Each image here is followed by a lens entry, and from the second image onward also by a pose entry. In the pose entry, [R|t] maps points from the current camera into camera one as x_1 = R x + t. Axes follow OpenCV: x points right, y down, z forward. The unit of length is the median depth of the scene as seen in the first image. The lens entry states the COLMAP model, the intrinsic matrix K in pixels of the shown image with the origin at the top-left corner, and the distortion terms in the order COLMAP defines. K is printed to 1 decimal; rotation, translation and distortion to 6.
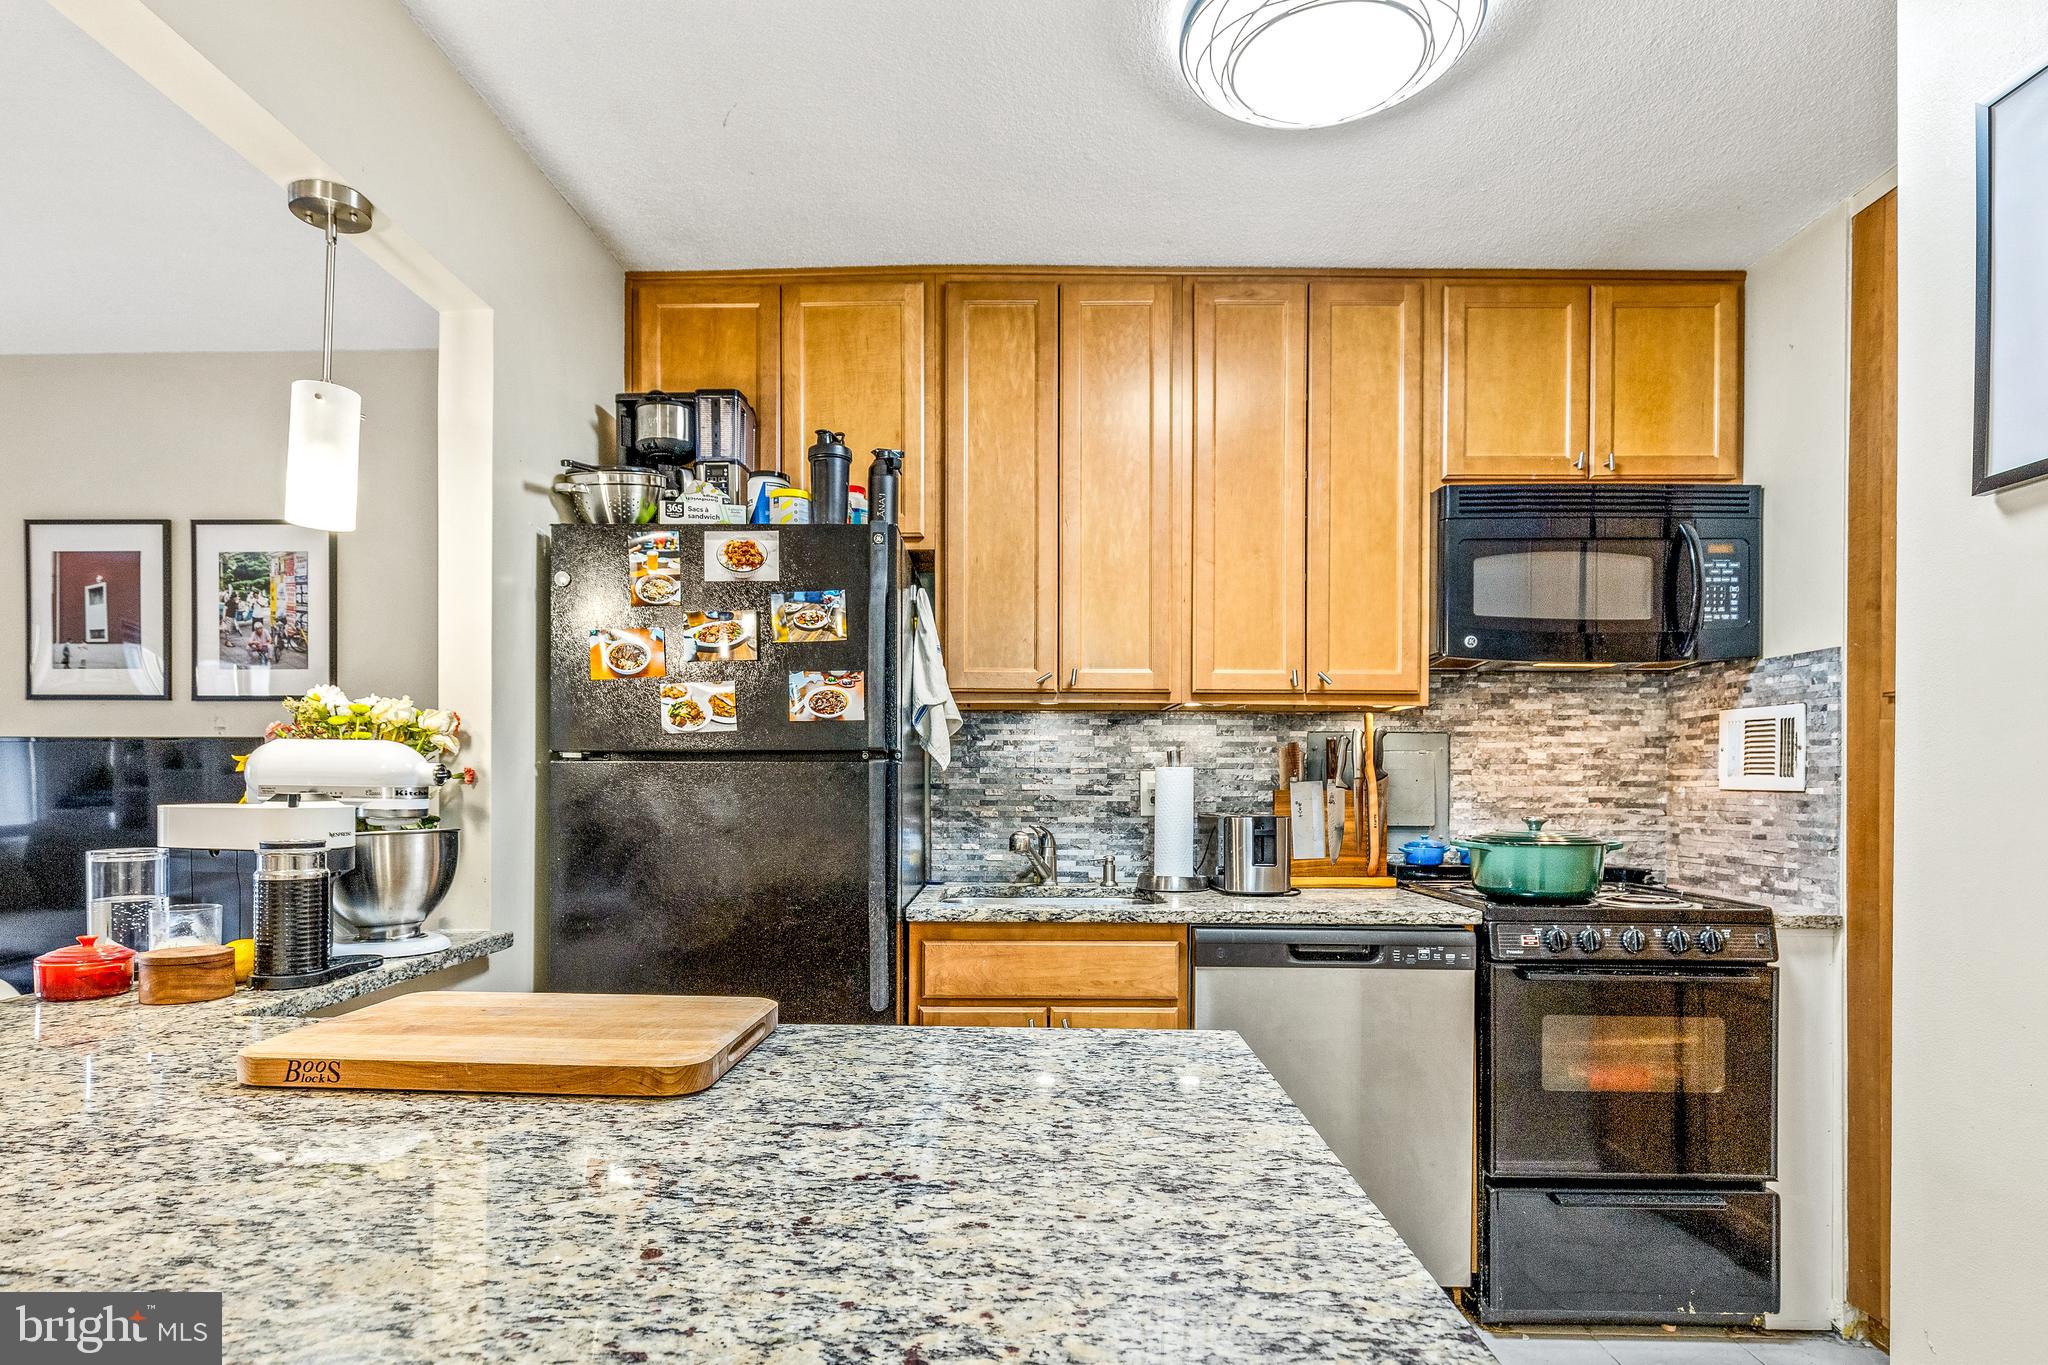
lens RADIAL K [[1054.2, 0, 1023.7], [0, 1054.2, 791.7], [0, 0, 1]] dist [0.002404, 0.000234]
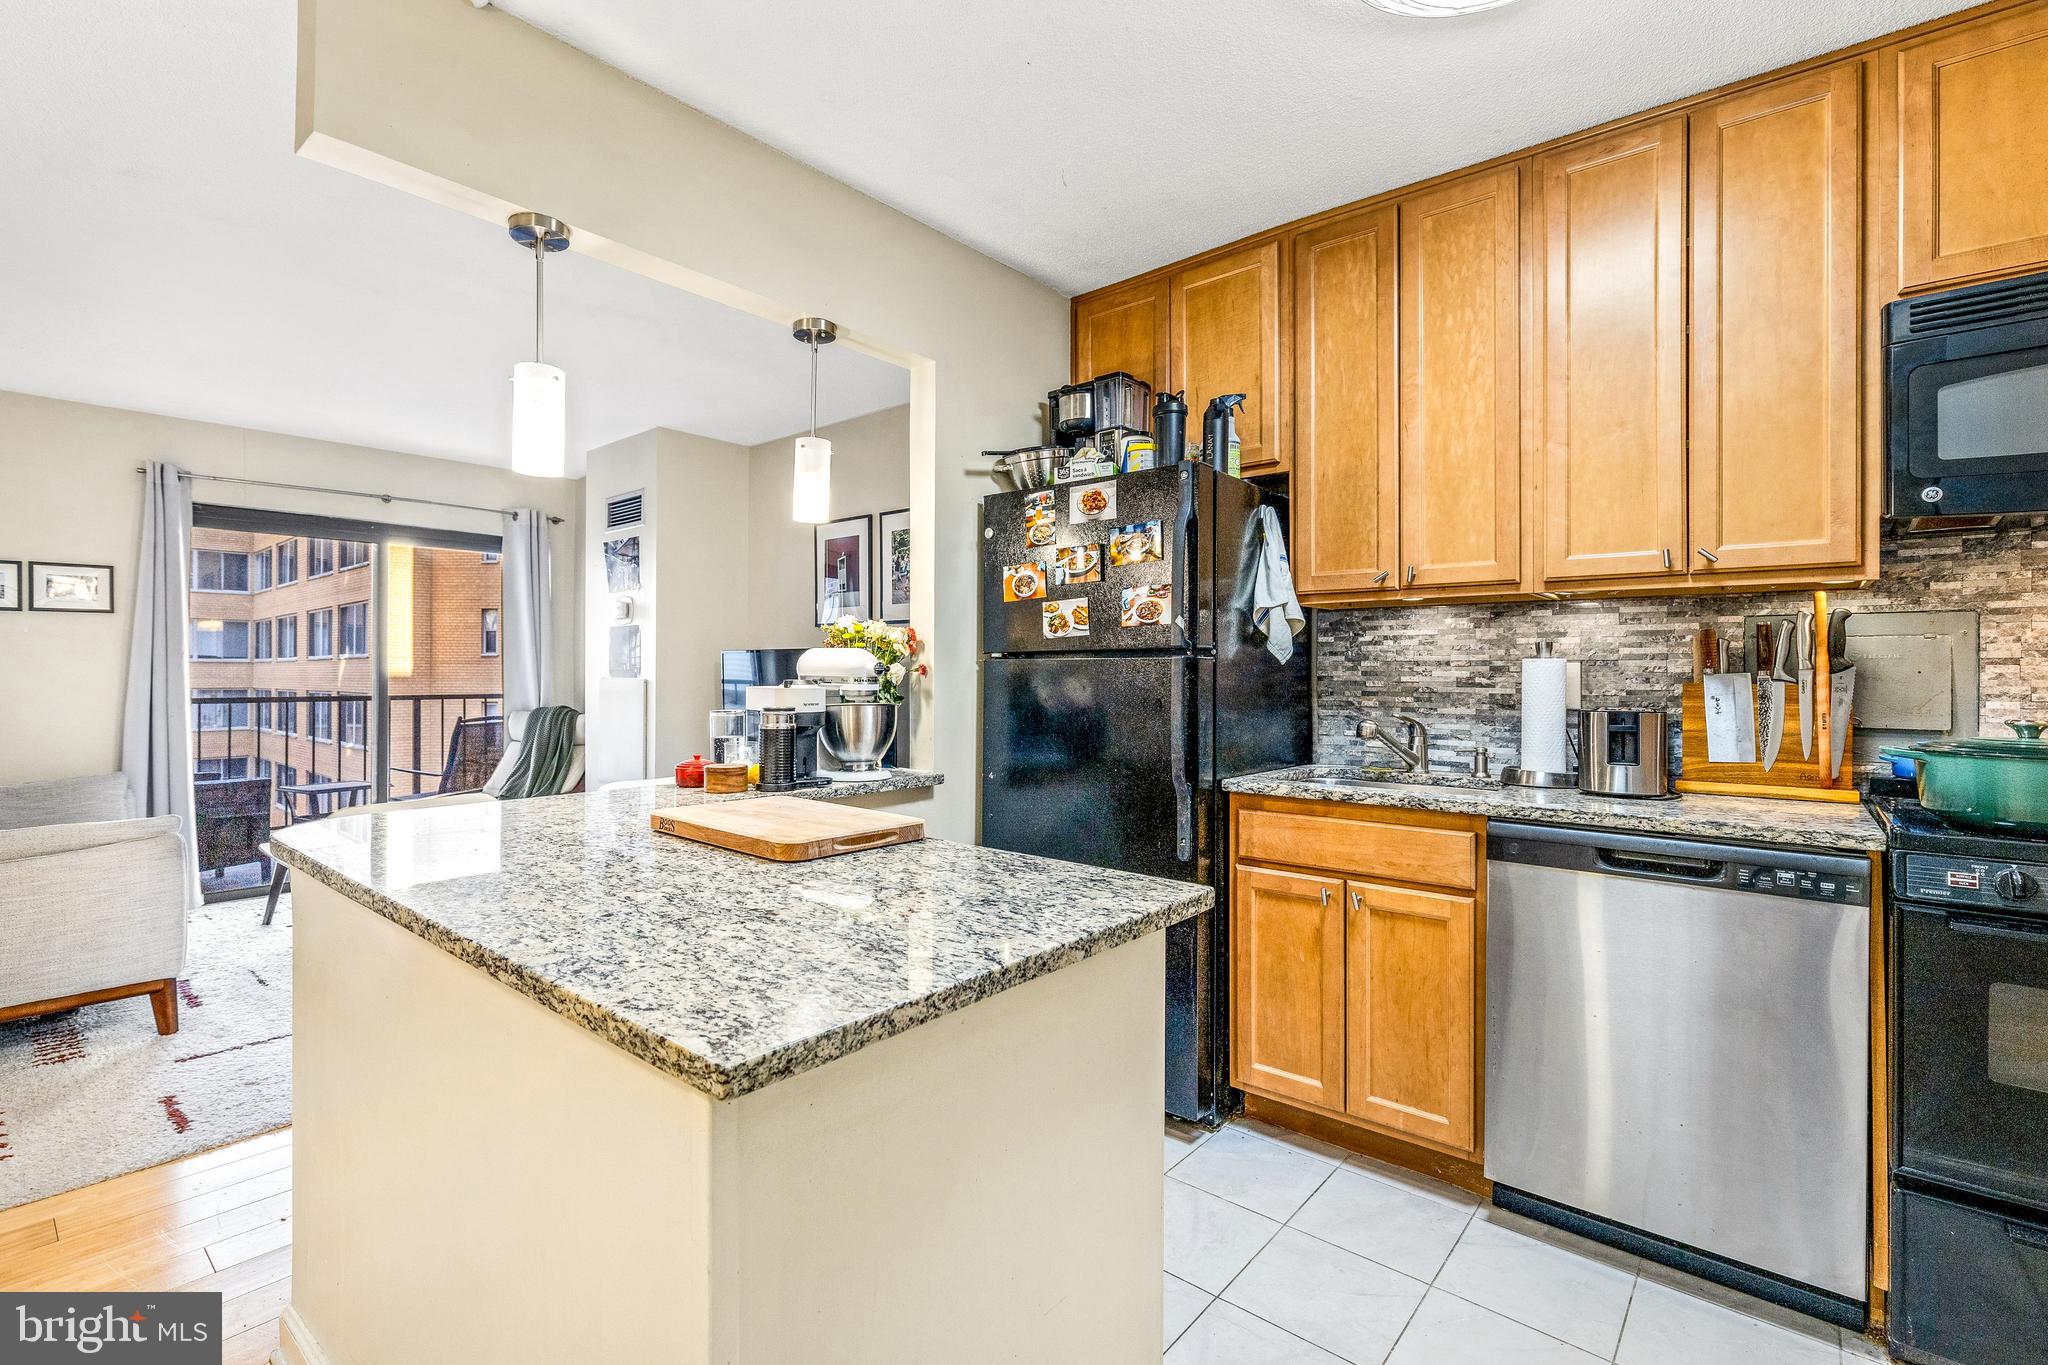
lens RADIAL K [[923.3, 0, 1024.0], [0, 923.3, 682.5], [0, 0, 1]] dist [0.002147, 0.000163]
pose [[0.777277, 0.005306, -0.629136, 0.326504], [-0.006899, 0.999976, -0.000090, 0.001992], [0.629120, 0.004410, 0.777295, 0.041282]]
